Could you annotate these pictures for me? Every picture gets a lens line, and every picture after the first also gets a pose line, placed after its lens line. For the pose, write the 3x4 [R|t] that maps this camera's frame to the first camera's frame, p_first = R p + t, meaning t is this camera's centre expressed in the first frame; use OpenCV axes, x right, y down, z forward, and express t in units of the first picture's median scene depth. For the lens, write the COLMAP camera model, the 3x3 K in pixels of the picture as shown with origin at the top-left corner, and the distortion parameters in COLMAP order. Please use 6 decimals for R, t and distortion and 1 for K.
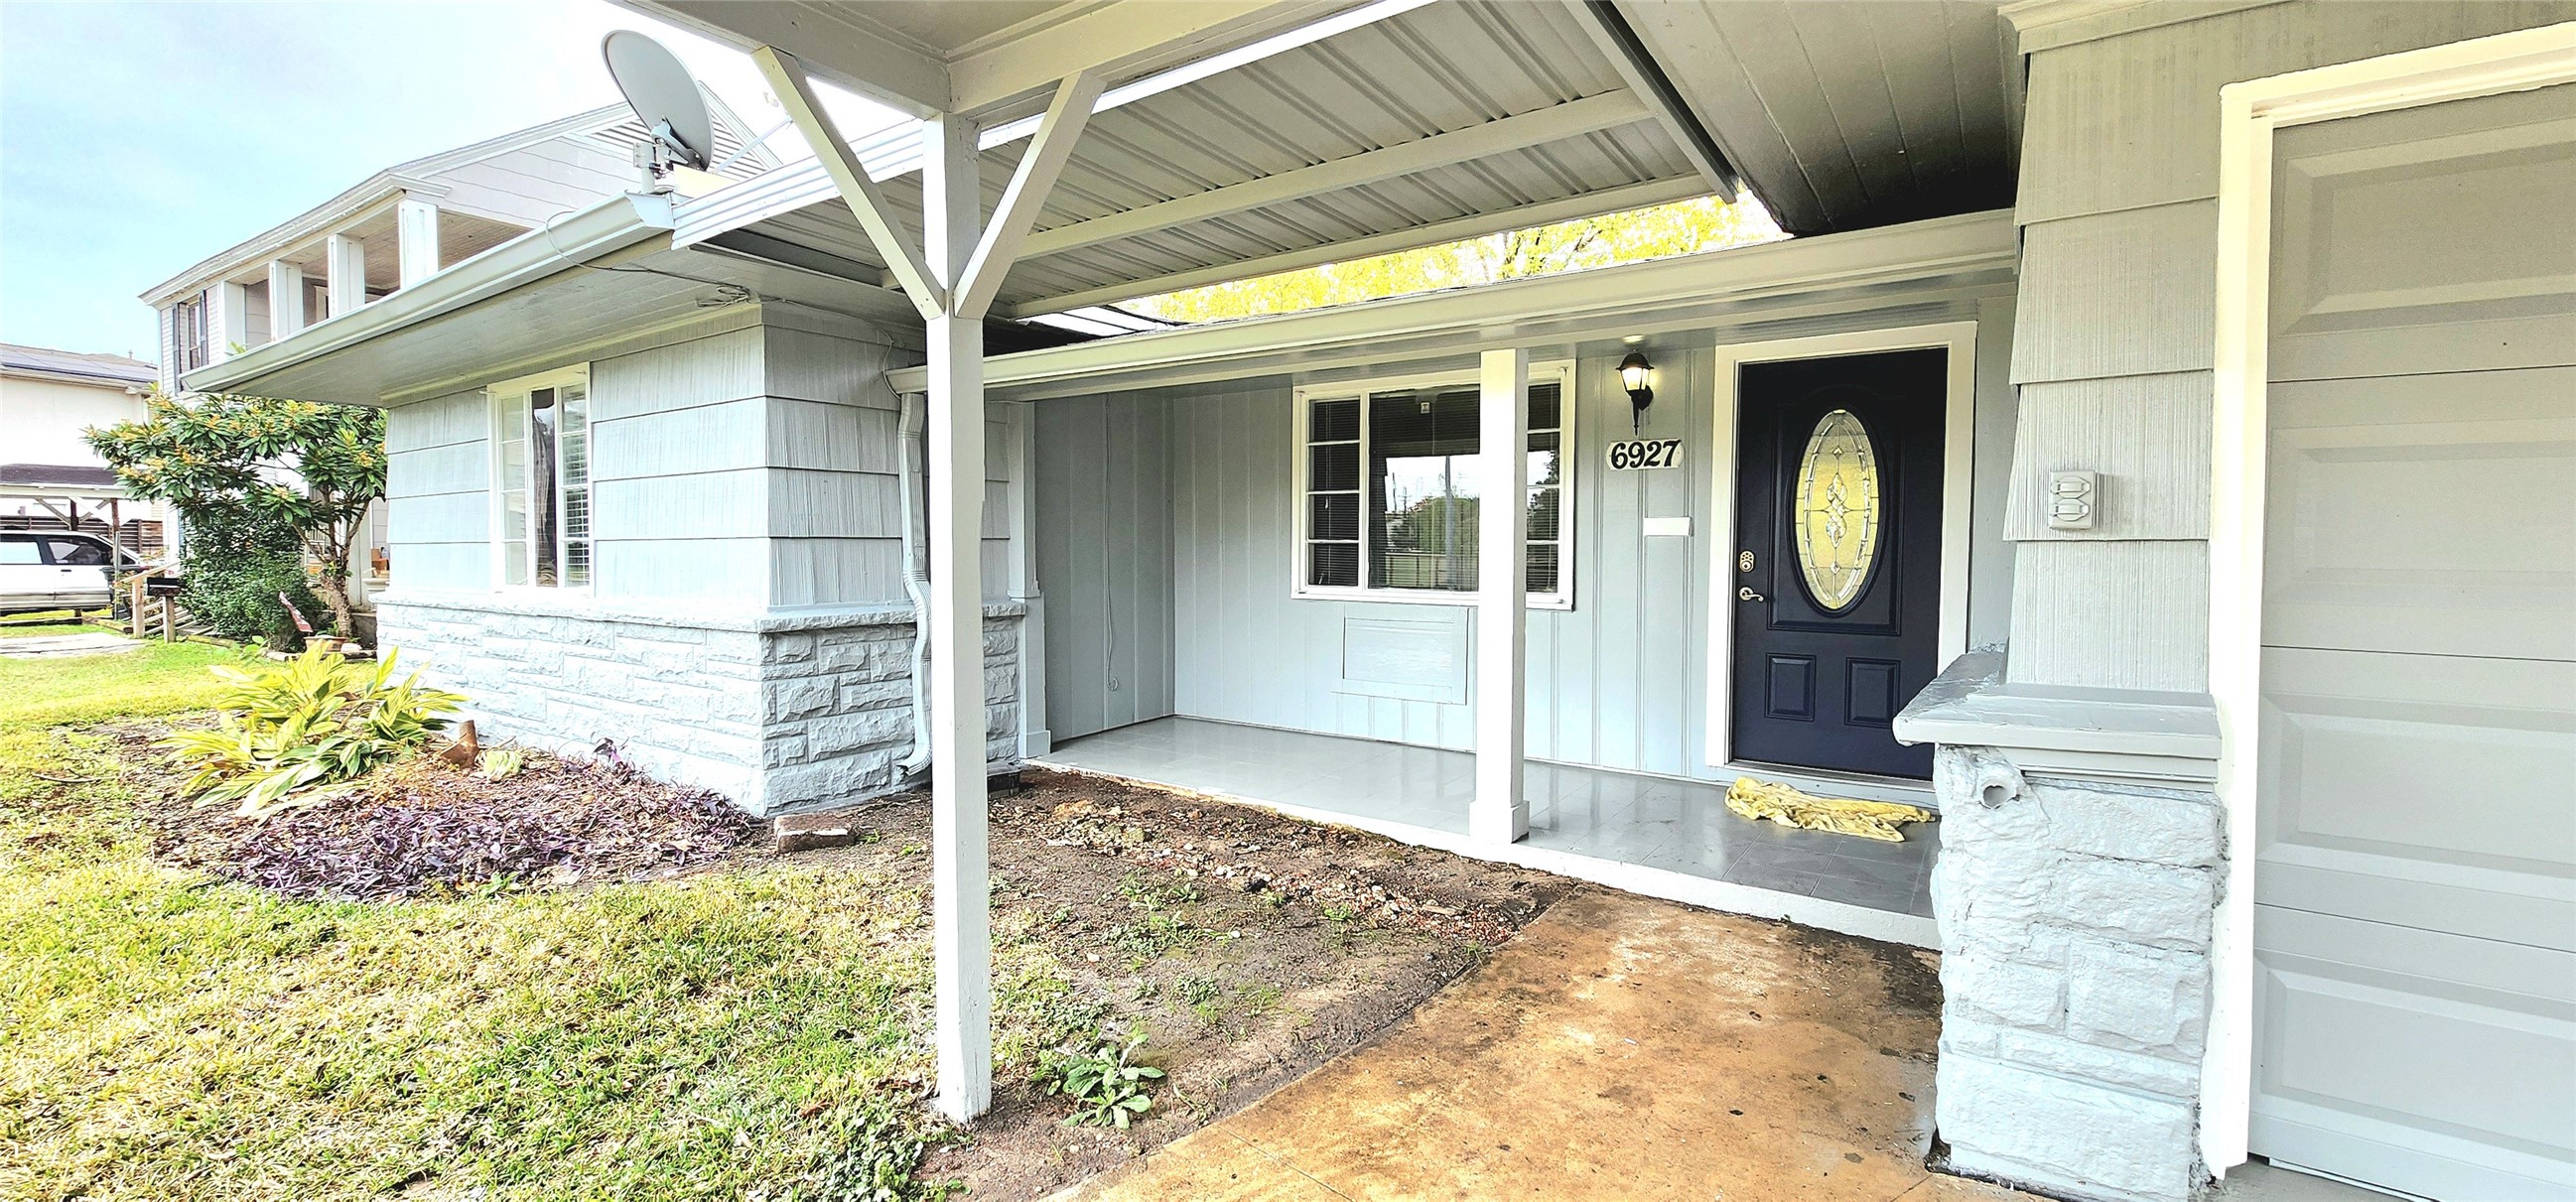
lens RADIAL K [[1059.7, 0, 1282.6], [0, 1059.7, 584.5], [0, 0, 1]] dist [0.002796, -0.000039]
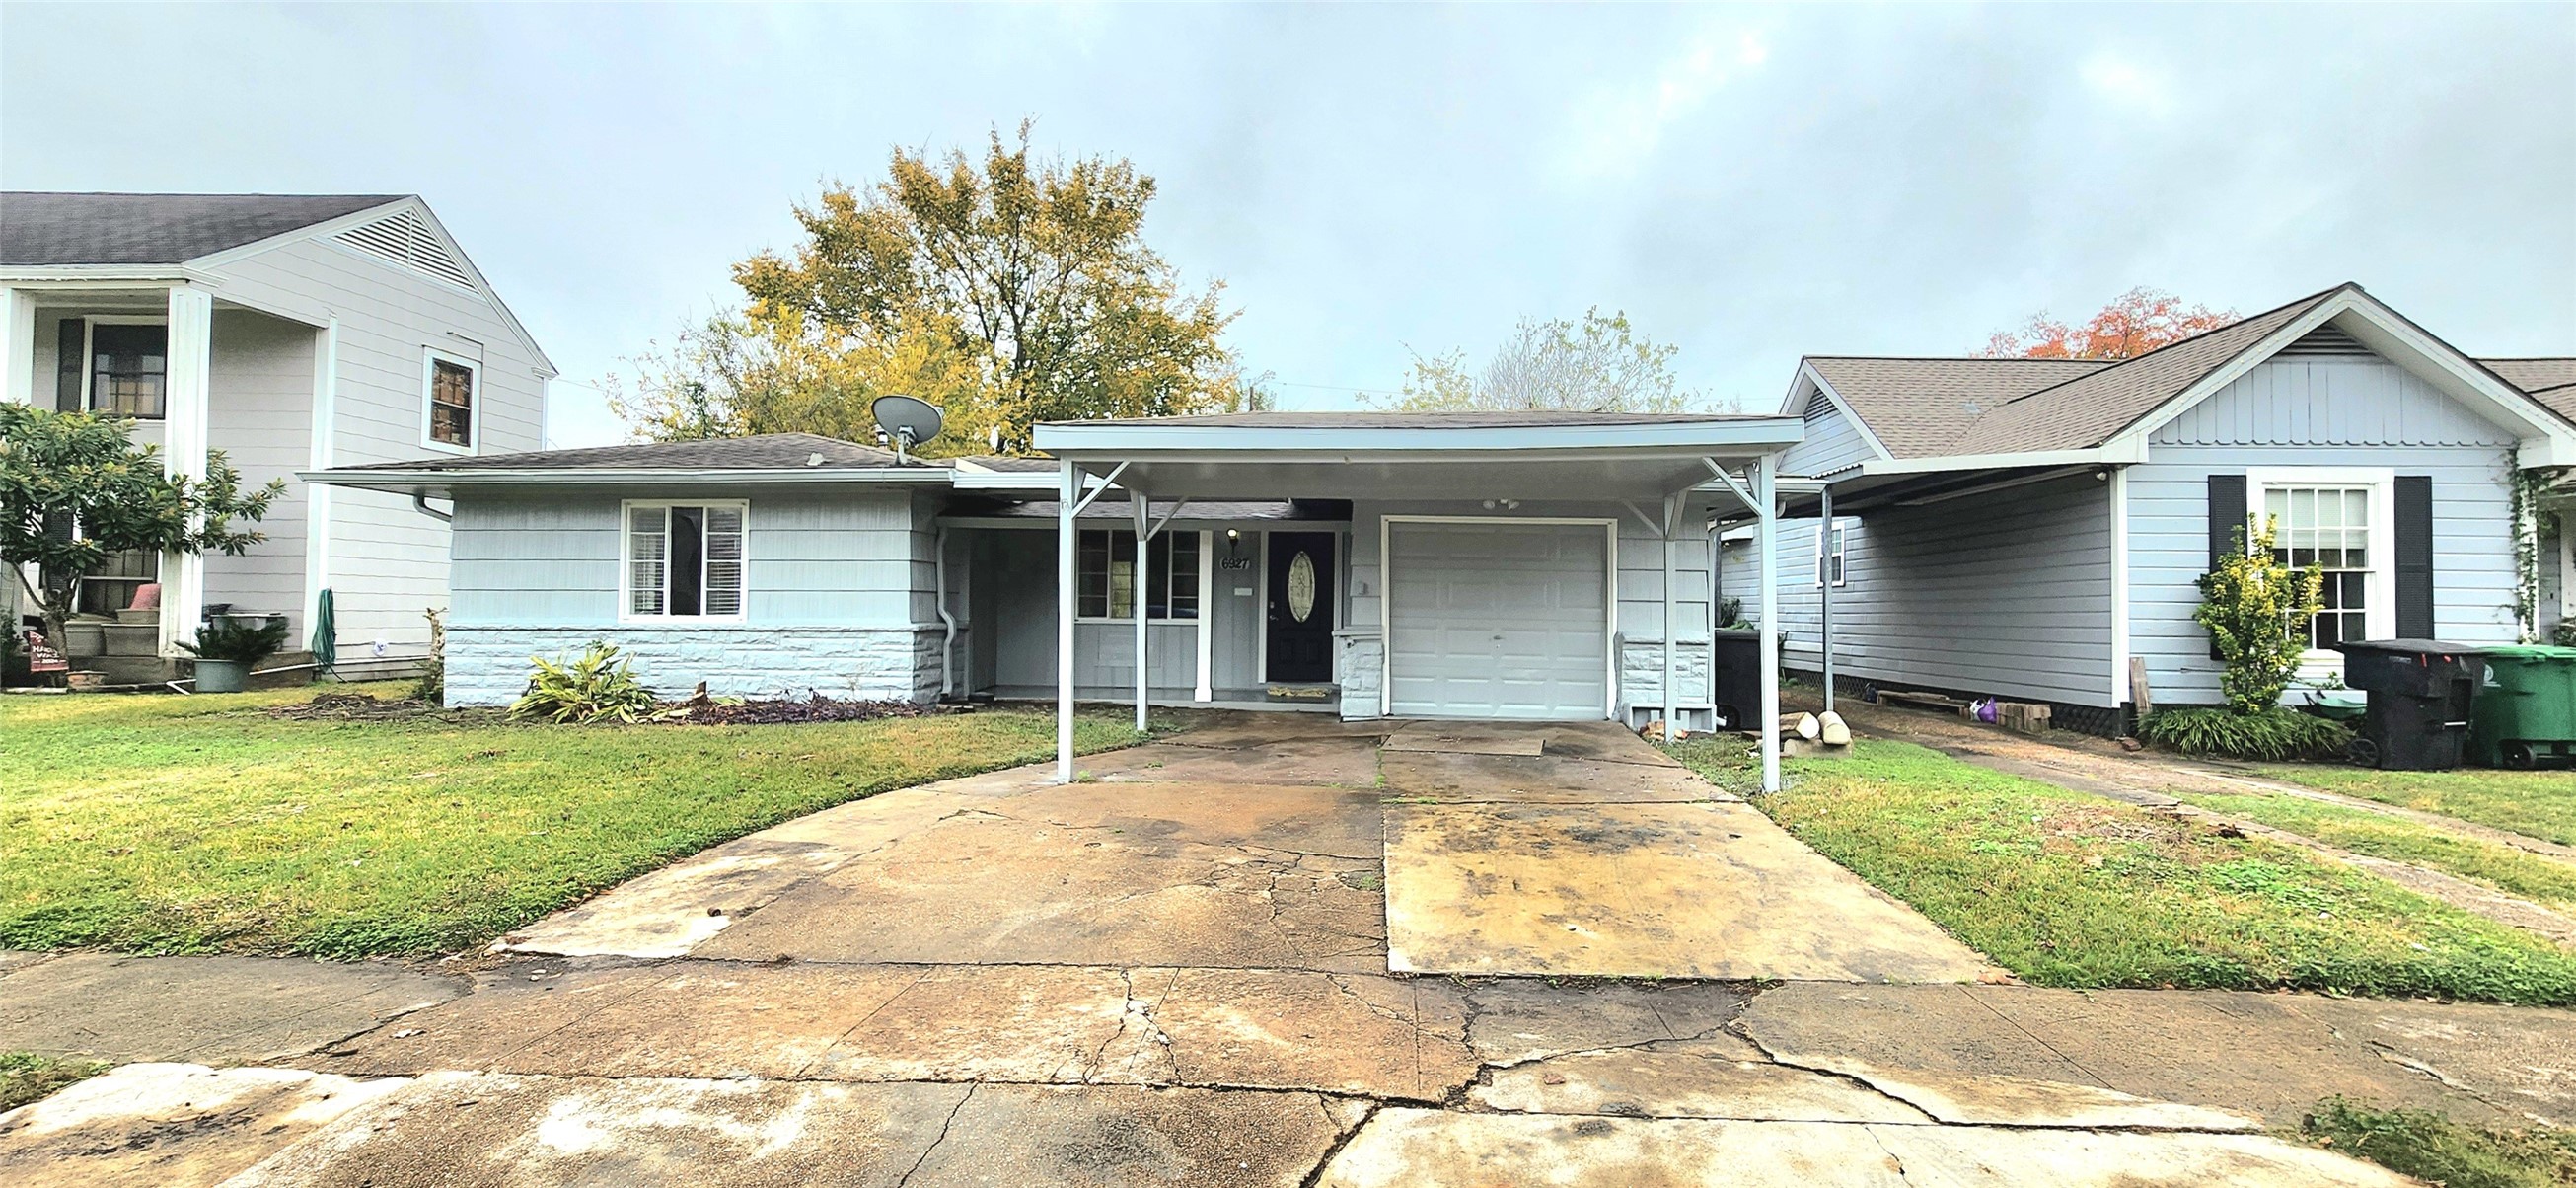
lens RADIAL K [[1092.6, 0, 1308.5], [0, 1092.6, 580.2], [0, 0, 1]] dist [0.003407, -0.000647]
pose [[0.851535, 0.019707, 0.523927, -0.896804], [0.012358, 0.998261, -0.057634, 0.073004], [-0.524152, 0.055552, 0.849811, -1.344328]]
